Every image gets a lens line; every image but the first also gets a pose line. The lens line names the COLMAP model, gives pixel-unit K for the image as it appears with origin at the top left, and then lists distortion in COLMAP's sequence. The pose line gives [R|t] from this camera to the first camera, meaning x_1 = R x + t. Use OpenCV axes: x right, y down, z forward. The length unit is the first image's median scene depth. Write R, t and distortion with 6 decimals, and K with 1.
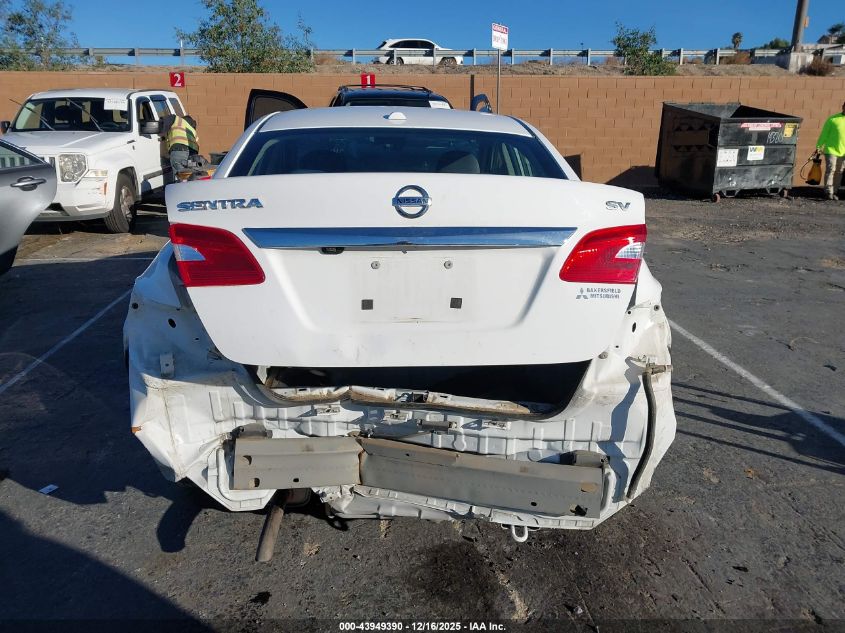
lens RADIAL K [[617.4, 0, 422.5], [0, 617.4, 316.5], [0, 0, 1]] dist [-0.000216, 0.003484]
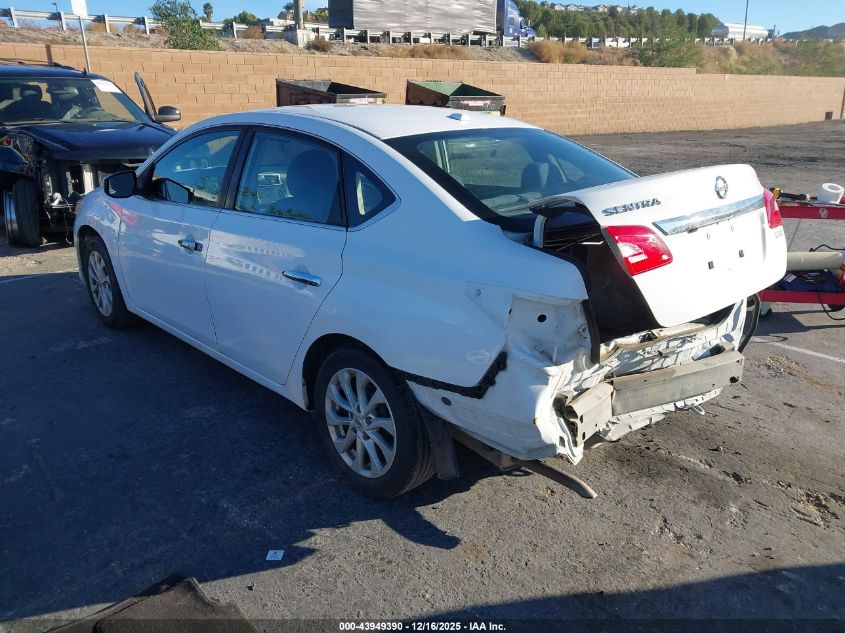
lens RADIAL K [[617.4, 0, 422.5], [0, 617.4, 316.5], [0, 0, 1]] dist [-0.000216, 0.003484]
pose [[0.773486, -0.218120, 0.595099, -1.175272], [0.193253, 0.975372, 0.106318, -0.146448], [-0.603633, 0.032770, 0.796589, 0.227527]]
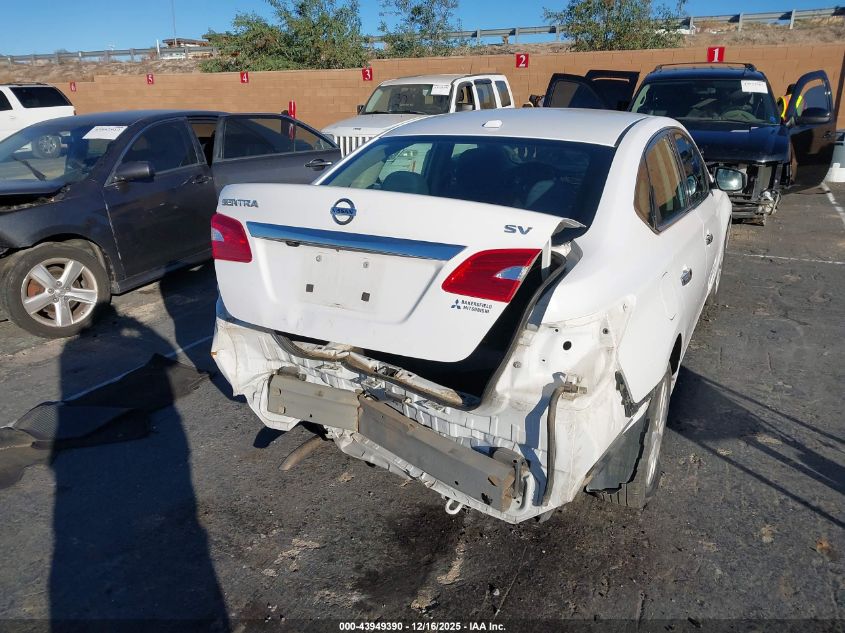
lens RADIAL K [[618.3, 0, 455.4], [0, 618.3, 312.5], [0, 0, 1]] dist [0.009128, -0.002150]
pose [[0.874424, 0.153187, -0.460344, 0.636537], [-0.138315, 0.988180, 0.066104, -0.078451], [0.465029, 0.005870, 0.885276, -0.006837]]
